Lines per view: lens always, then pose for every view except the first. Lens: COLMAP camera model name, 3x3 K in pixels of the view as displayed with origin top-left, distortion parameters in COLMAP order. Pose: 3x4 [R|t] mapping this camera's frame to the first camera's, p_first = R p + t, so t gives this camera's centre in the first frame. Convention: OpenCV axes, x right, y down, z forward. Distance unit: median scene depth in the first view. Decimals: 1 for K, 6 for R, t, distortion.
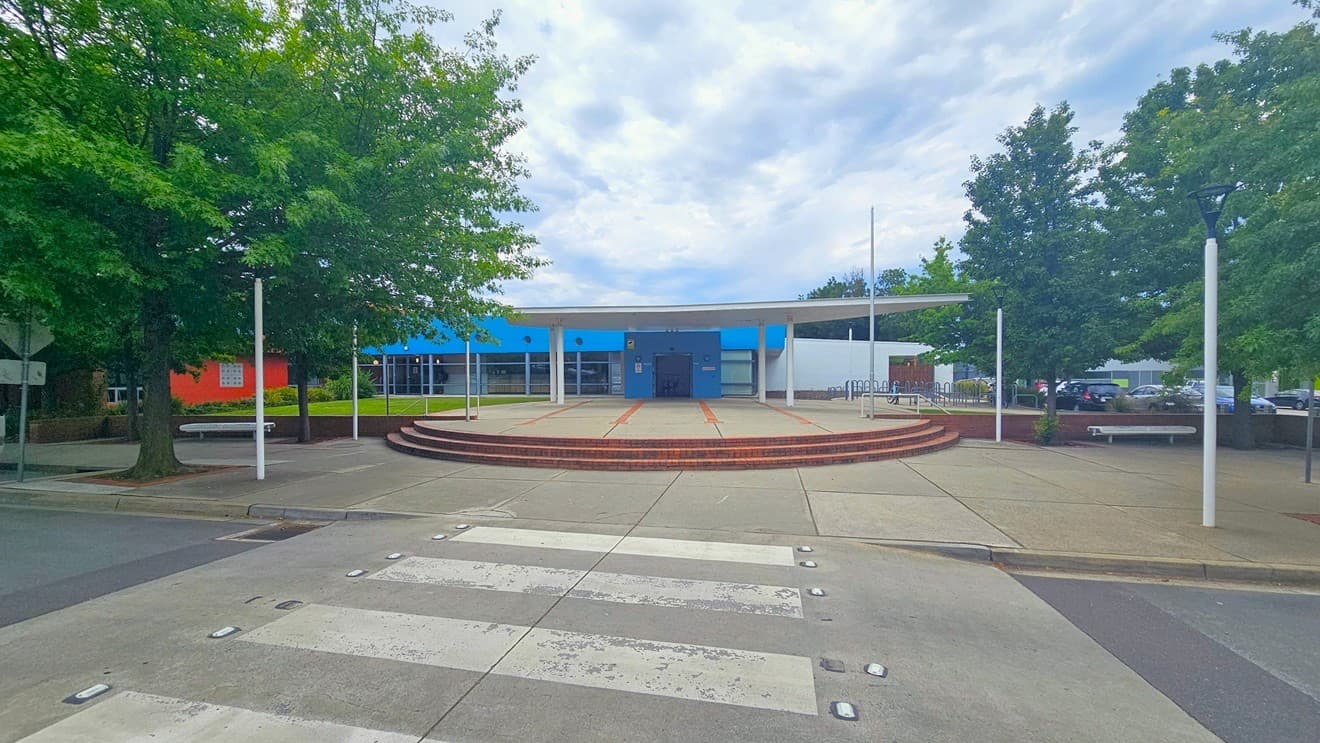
lens RADIAL K [[543.0, 0, 660.0], [0, 543.0, 386.7], [0, 0, 1]] dist [-0.001202, -0.000655]
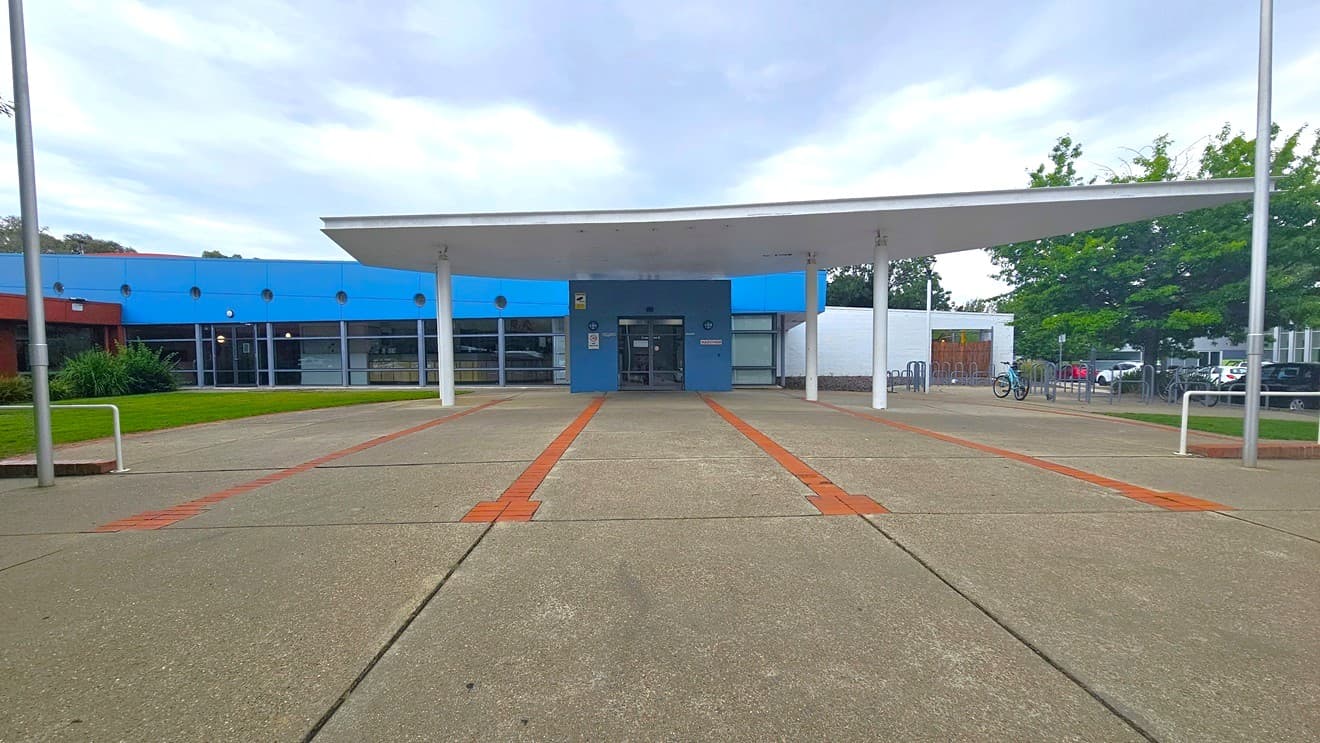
lens RADIAL K [[543.0, 0, 660.0], [0, 543.0, 386.7], [0, 0, 1]] dist [-0.001202, -0.000655]
pose [[0.996874, -0.007038, 0.078697, -0.012004], [0.004698, 0.999542, 0.029880, -0.001421], [-0.078871, -0.029417, 0.996451, 0.330638]]
